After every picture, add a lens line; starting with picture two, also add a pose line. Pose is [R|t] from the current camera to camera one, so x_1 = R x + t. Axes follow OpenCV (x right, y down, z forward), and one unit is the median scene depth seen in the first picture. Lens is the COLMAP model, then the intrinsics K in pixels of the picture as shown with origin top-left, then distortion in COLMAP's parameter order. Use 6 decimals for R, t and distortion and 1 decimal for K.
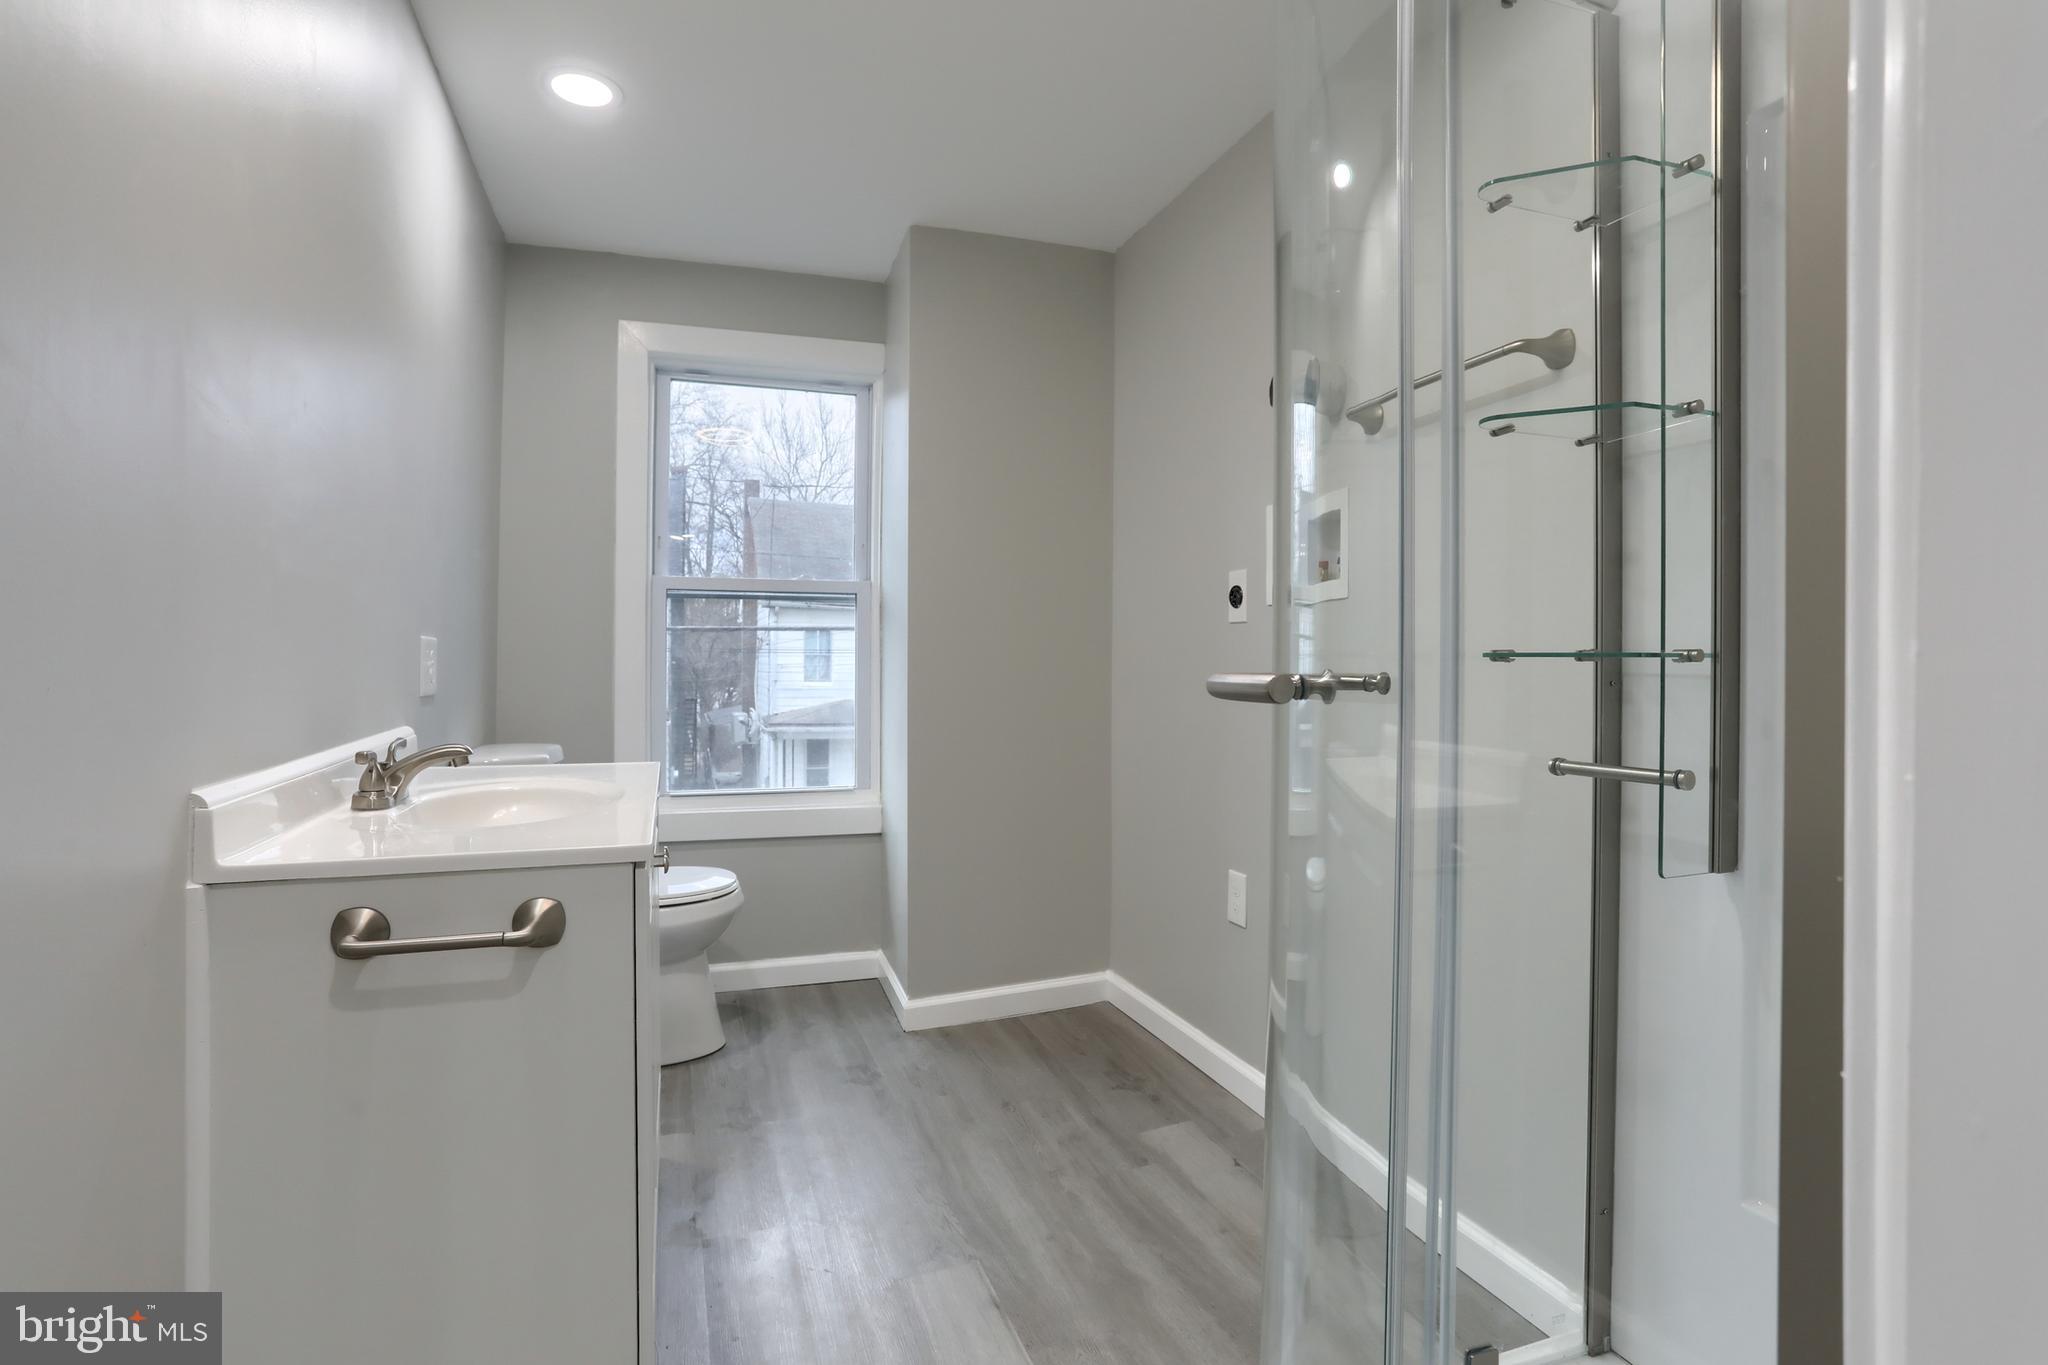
lens RADIAL K [[1007.7, 0, 1029.8], [0, 1007.7, 670.3], [0, 0, 1]] dist [-0.045252, 0.025488]
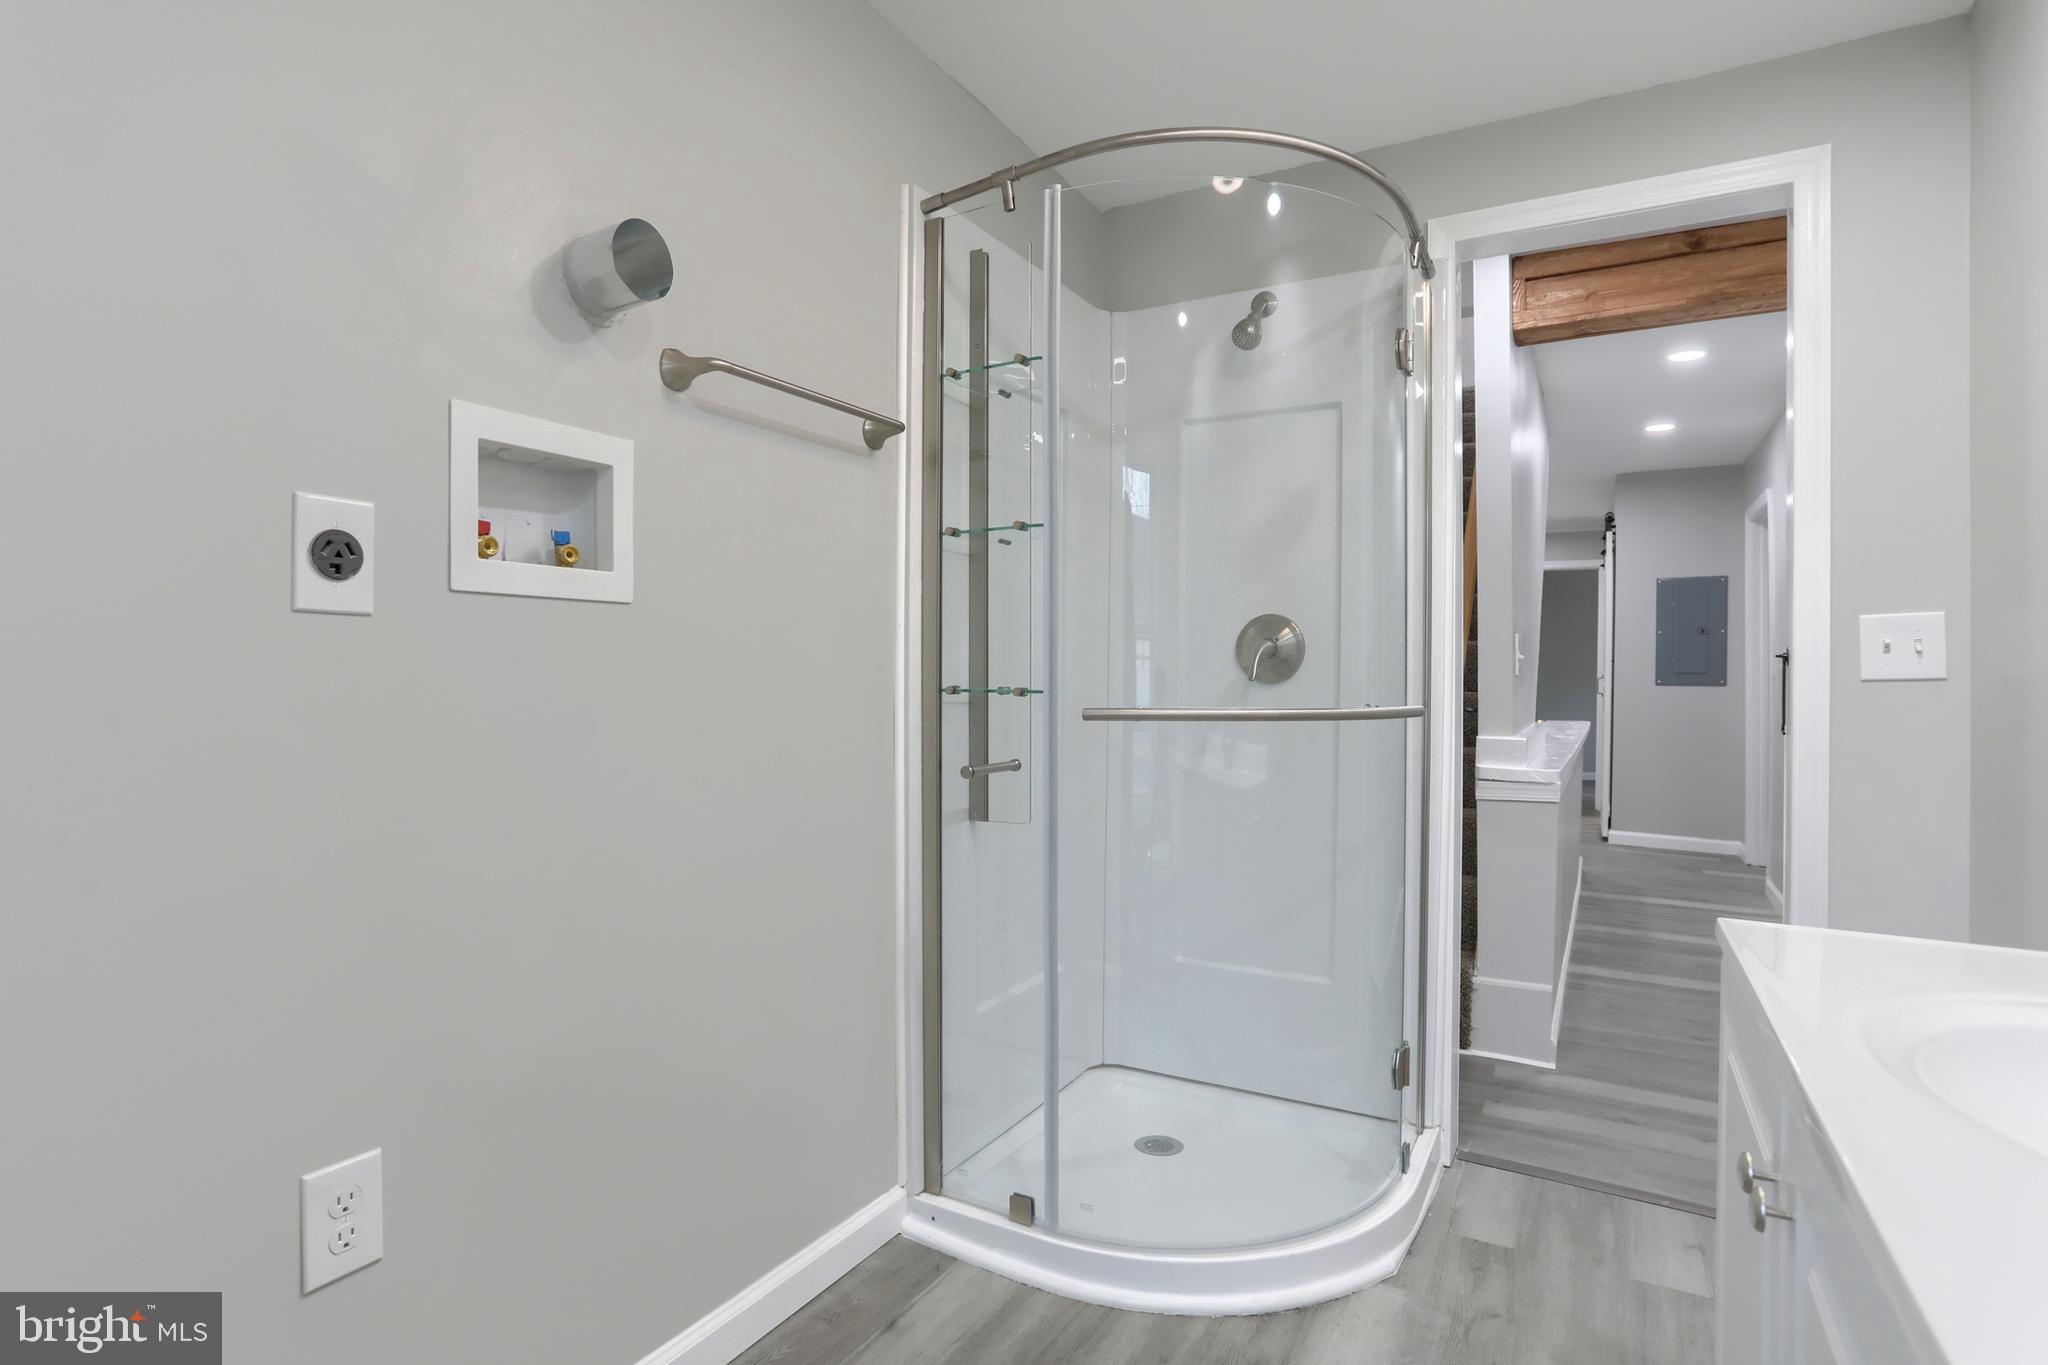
lens RADIAL K [[1007.7, 0, 1029.8], [0, 1007.7, 670.3], [0, 0, 1]] dist [-0.045252, 0.025488]
pose [[-0.651764, -0.002311, 0.758418, -0.500193], [-0.005909, 0.999980, -0.002031, -0.035258], [-0.758399, -0.005805, -0.651765, 1.619195]]
